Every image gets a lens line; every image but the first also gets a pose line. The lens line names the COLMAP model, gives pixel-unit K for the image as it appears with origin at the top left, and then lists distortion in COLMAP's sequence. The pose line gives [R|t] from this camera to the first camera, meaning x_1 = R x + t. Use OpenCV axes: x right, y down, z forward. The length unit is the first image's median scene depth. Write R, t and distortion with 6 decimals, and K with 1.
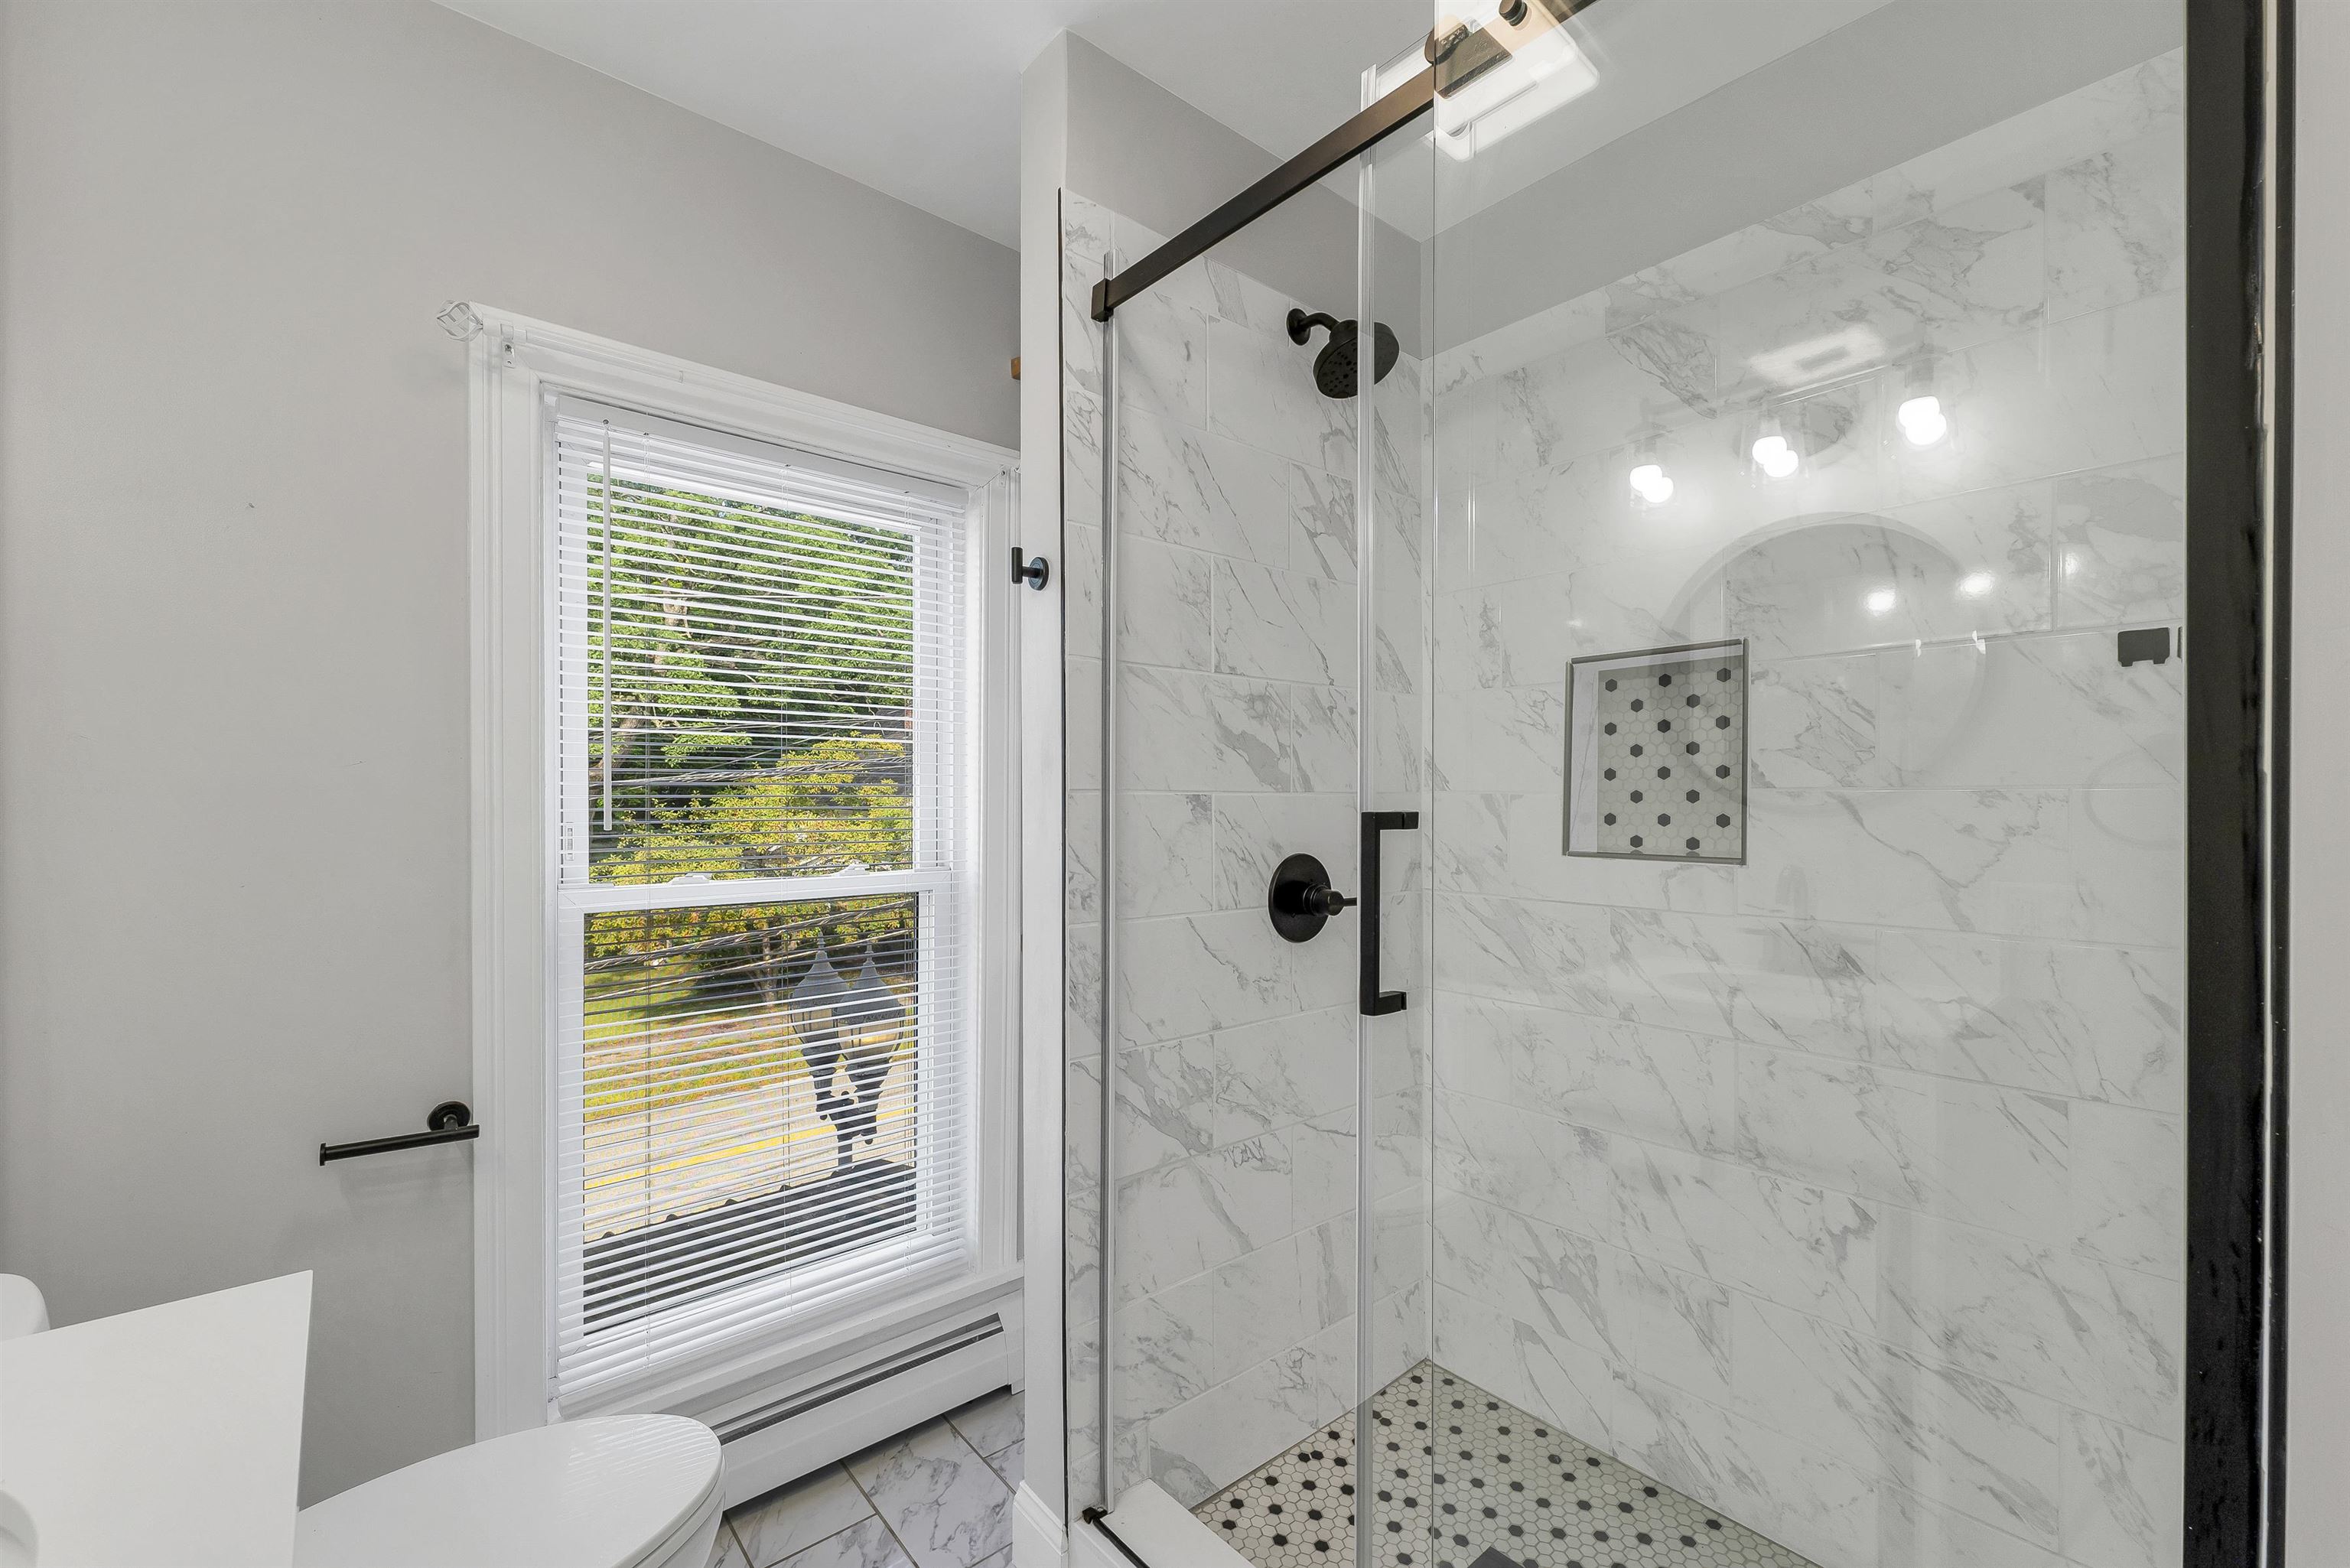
lens RADIAL K [[976.3, 0, 1173.2], [0, 976.3, 810.2], [0, 0, 1]] dist [0.002941, -0.000027]
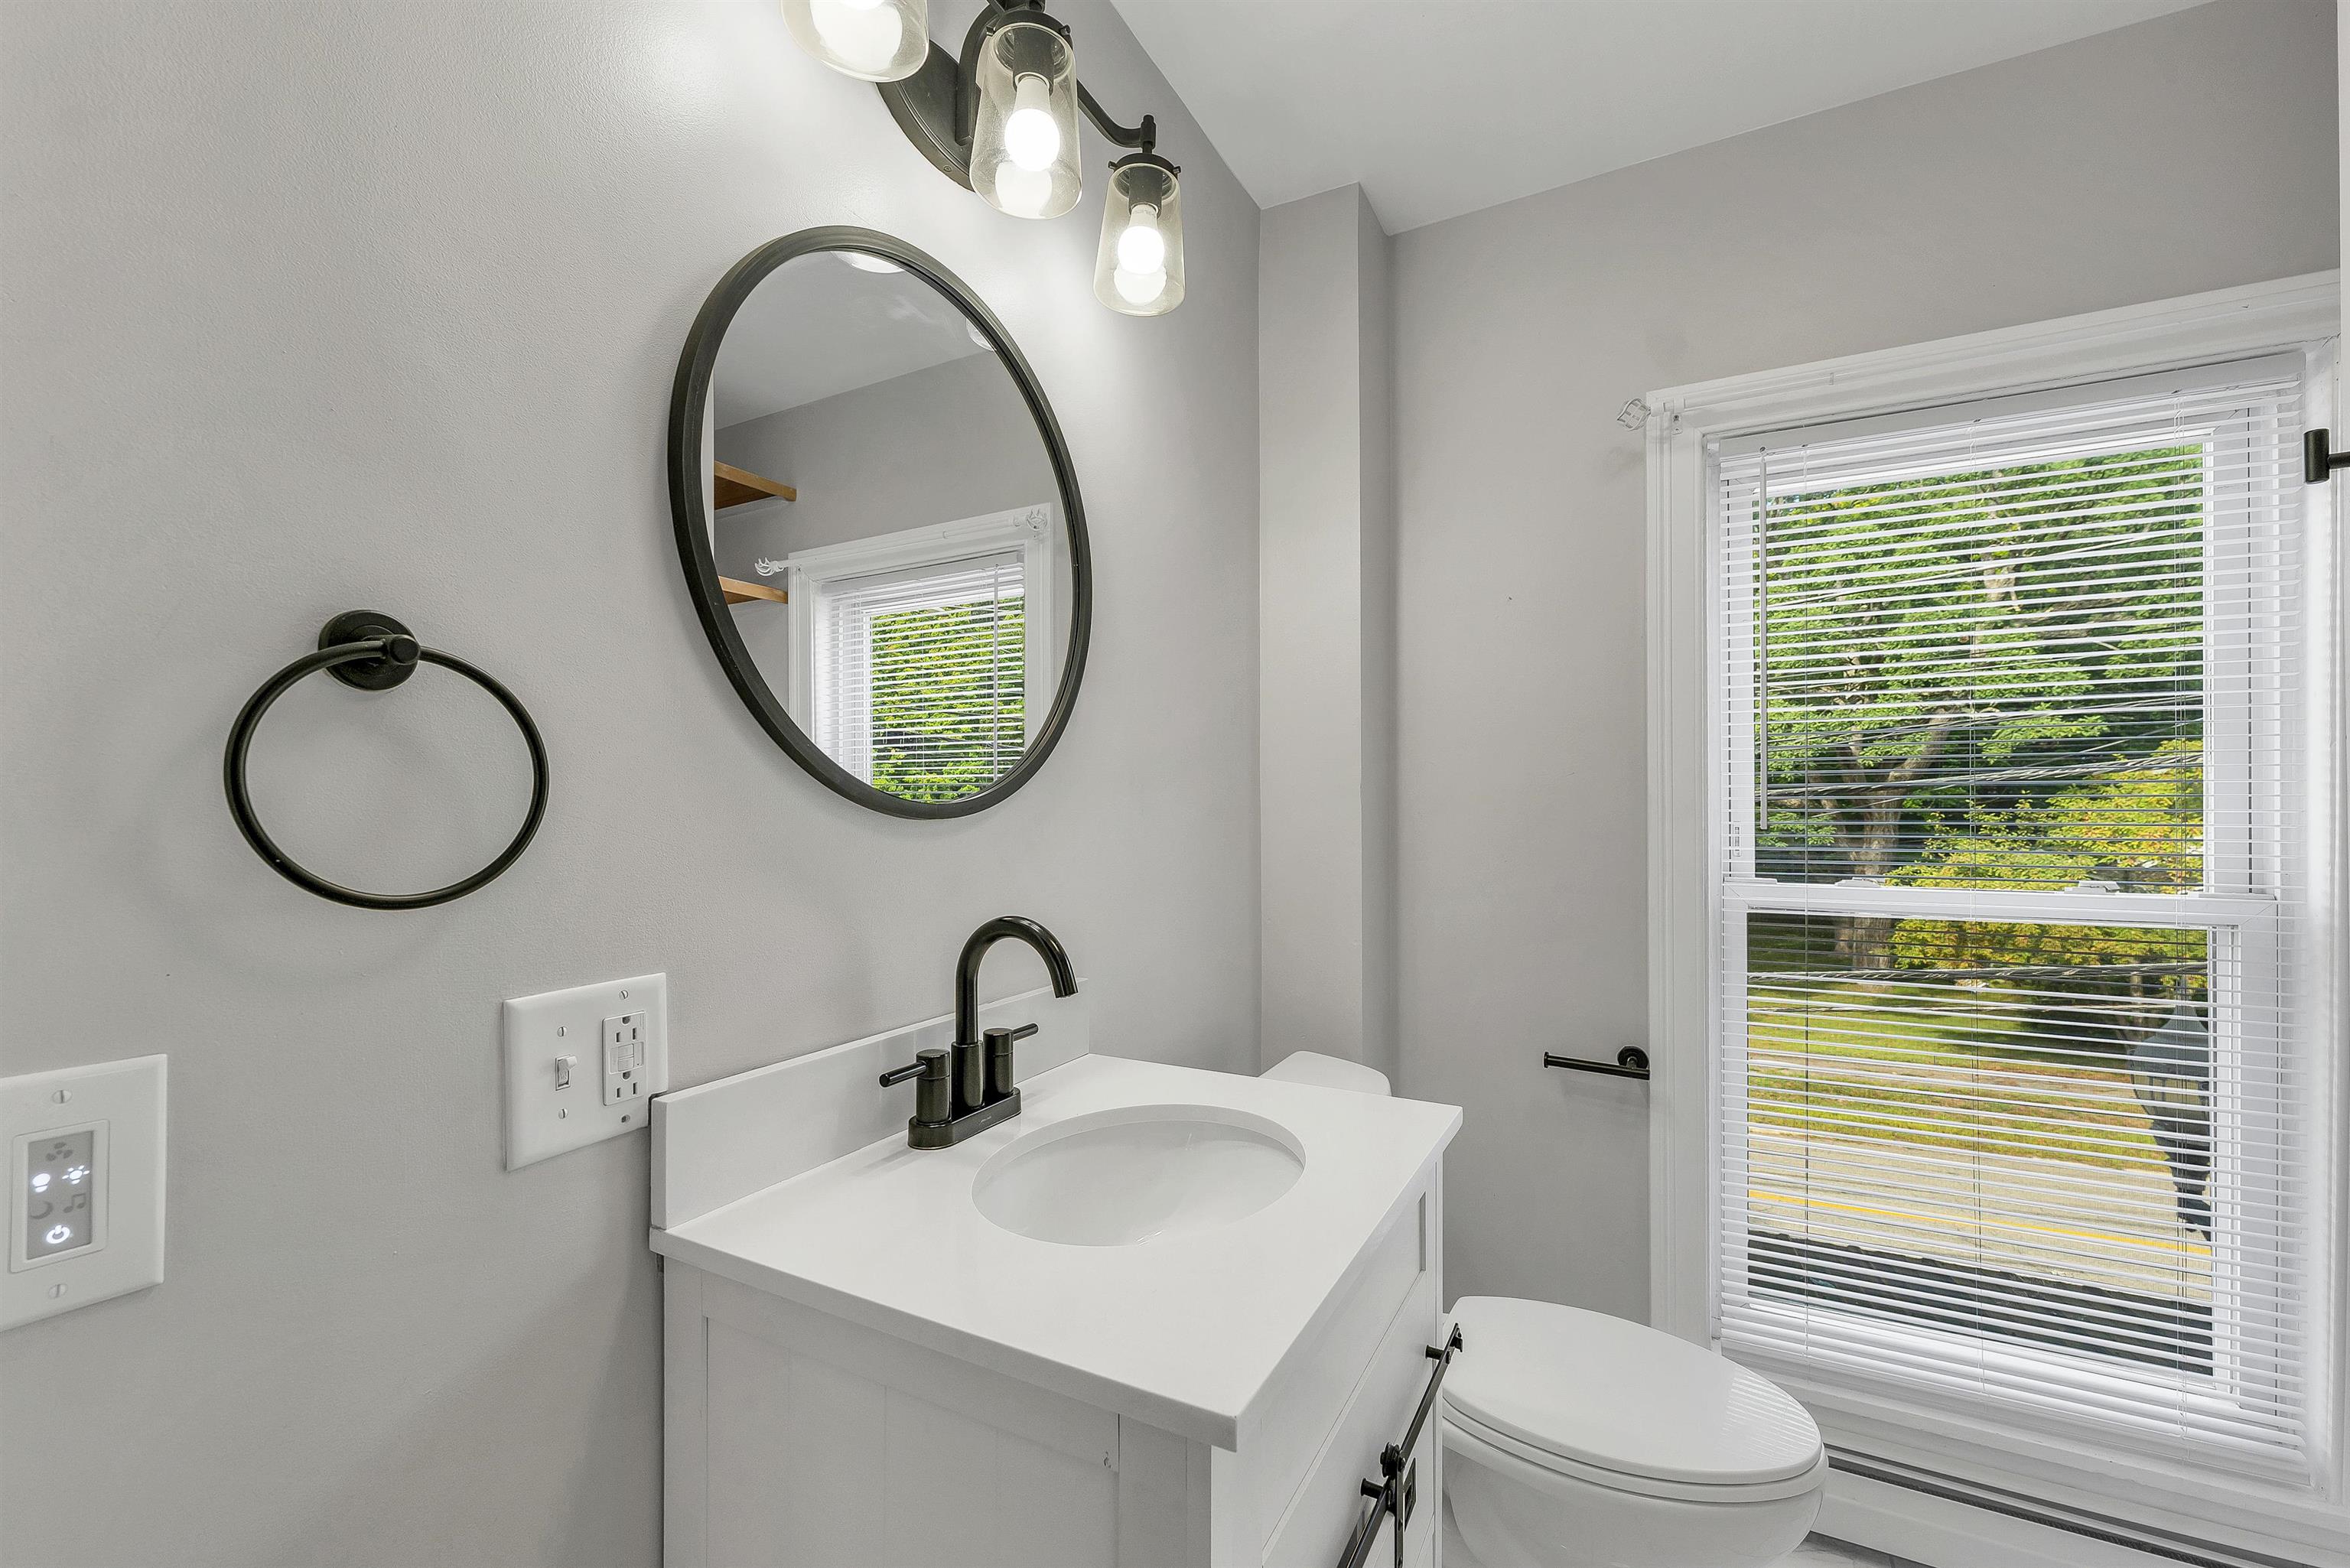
lens RADIAL K [[976.3, 0, 1173.2], [0, 976.3, 810.2], [0, 0, 1]] dist [0.002941, -0.000027]
pose [[0.369733, 0.005536, -0.929122, 0.130420], [-0.007543, 0.999967, 0.002956, 0.000976], [0.929107, 0.005915, 0.369763, 0.002755]]
